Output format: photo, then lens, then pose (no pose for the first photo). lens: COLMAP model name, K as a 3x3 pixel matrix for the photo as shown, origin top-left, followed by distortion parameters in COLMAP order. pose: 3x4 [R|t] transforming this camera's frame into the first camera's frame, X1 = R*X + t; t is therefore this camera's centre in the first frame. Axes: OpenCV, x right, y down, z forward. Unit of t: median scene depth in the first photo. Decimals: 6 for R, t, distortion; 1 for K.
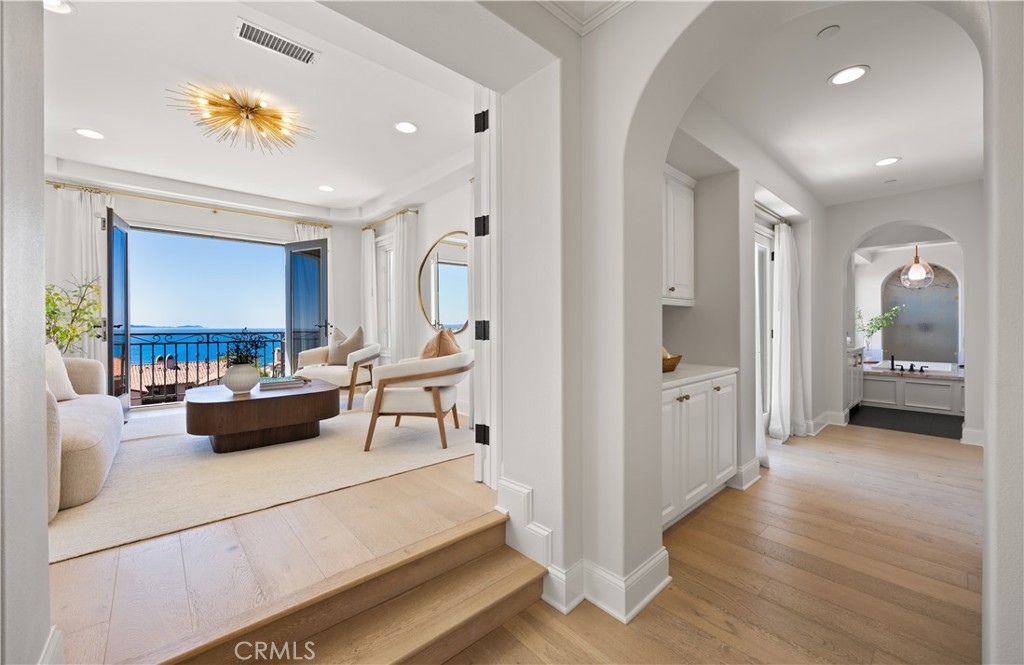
lens RADIAL K [[403.4, 0, 510.2], [0, 403.4, 327.1], [0, 0, 1]] dist [-0.000780, -0.000116]
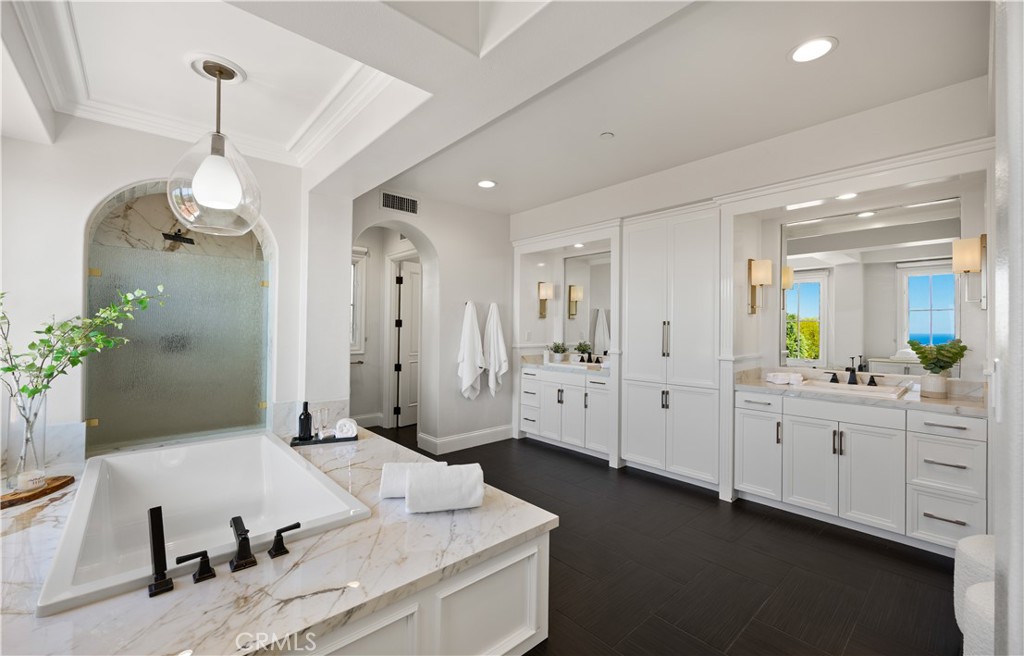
lens RADIAL K [[411.9, 0, 514.0], [0, 411.9, 324.9], [0, 0, 1]] dist [0.001486, 0.000286]
pose [[-0.010350, 0.018752, 0.999771, 0.924800], [-0.012932, 0.999738, -0.018885, -0.031542], [-0.999863, -0.013125, -0.010105, 1.035817]]
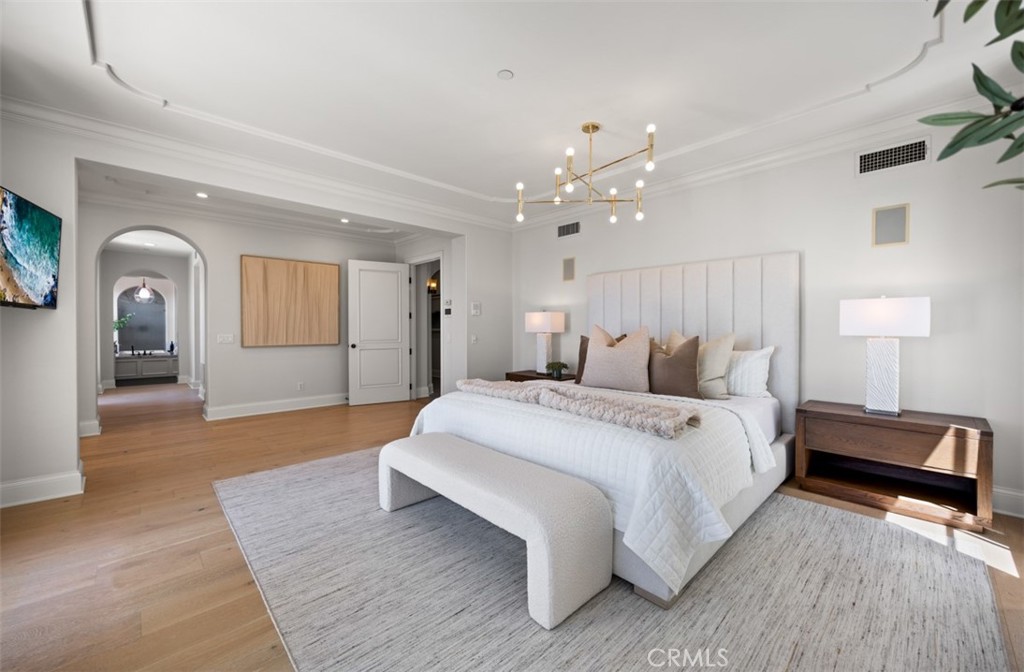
lens RADIAL K [[396.7, 0, 512.0], [0, 396.7, 336.0], [0, 0, 1]] dist [-0.001447, -0.000147]
pose [[-0.027169, -0.010689, 0.999574, -0.786076], [-0.004809, 0.999933, 0.010563, 0.010063], [-0.999619, -0.004520, -0.027218, -0.538009]]
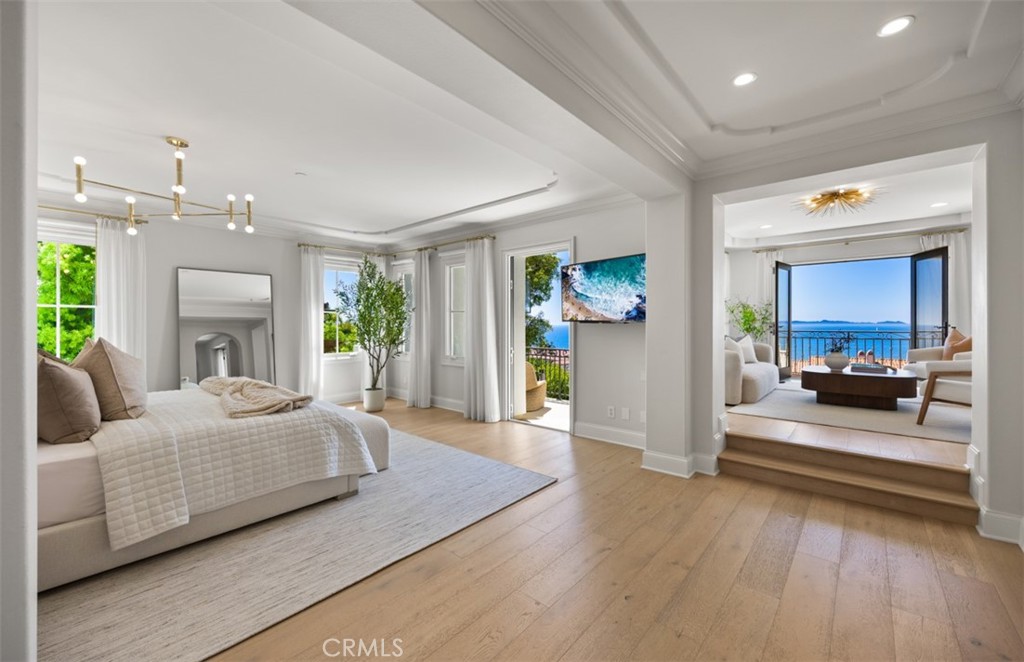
lens RADIAL K [[403.4, 0, 510.2], [0, 403.4, 325.6], [0, 0, 1]] dist [-0.000780, -0.000116]
pose [[0.121229, 0.008007, -0.992592, 0.429227], [-0.001432, 0.999968, 0.007892, -0.013019], [0.992623, 0.000465, 0.121237, -0.263335]]
